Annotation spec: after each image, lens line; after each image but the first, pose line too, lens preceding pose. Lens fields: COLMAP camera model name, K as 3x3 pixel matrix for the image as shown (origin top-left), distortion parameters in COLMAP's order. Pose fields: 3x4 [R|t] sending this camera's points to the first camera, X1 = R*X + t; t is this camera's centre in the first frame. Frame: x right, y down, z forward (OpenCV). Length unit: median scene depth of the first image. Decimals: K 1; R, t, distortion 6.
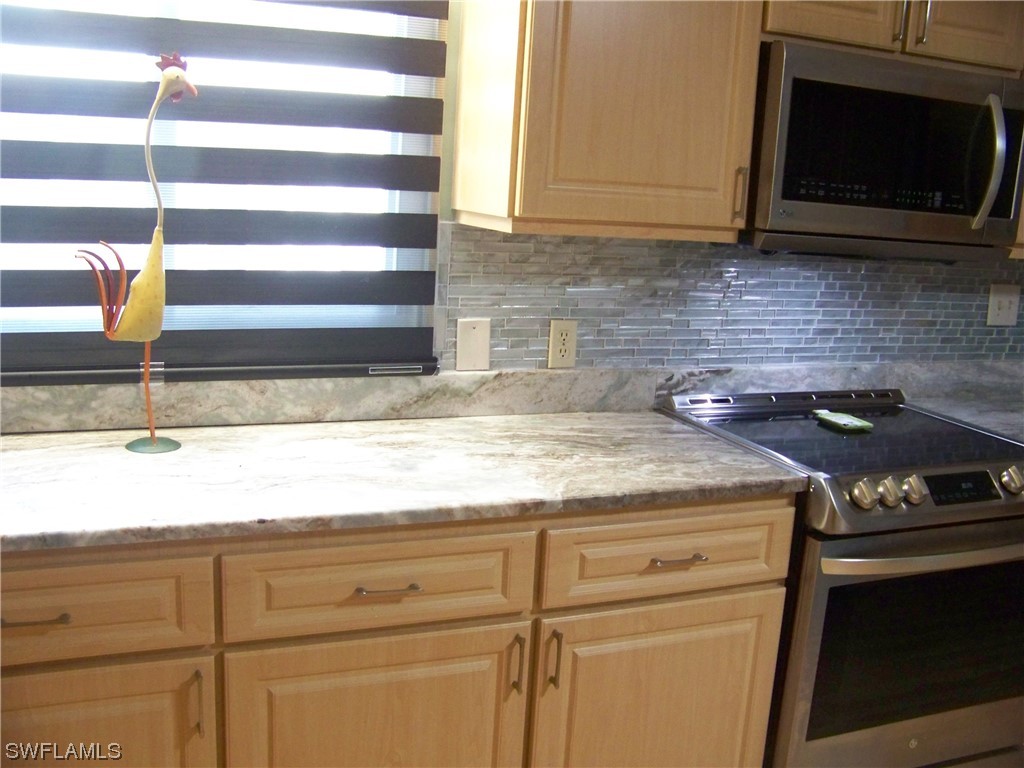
lens RADIAL K [[1101.6, 0, 530.1], [0, 1101.6, 397.3], [0, 0, 1]] dist [-0.262001, 0.342048]
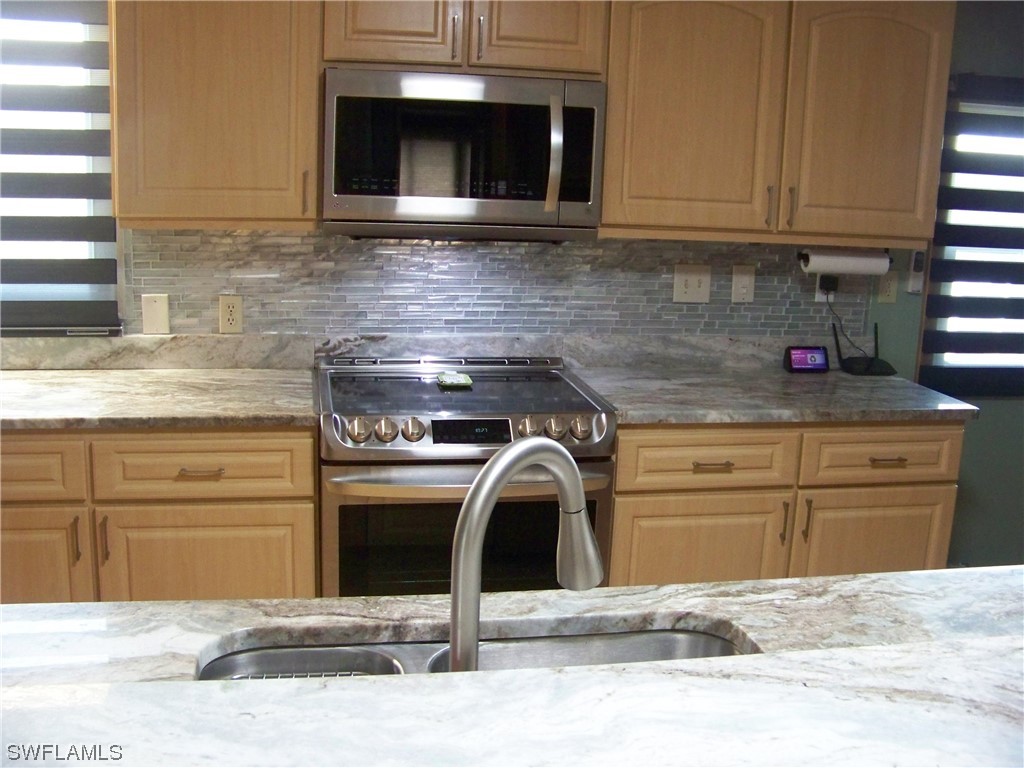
lens RADIAL K [[1101.6, 0, 530.1], [0, 1101.6, 397.3], [0, 0, 1]] dist [-0.262001, 0.342048]
pose [[0.978359, 0.021045, -0.205840, 0.635784], [-0.021945, 0.999757, -0.002090, 0.043057], [0.205746, 0.006562, 0.978583, -0.155792]]
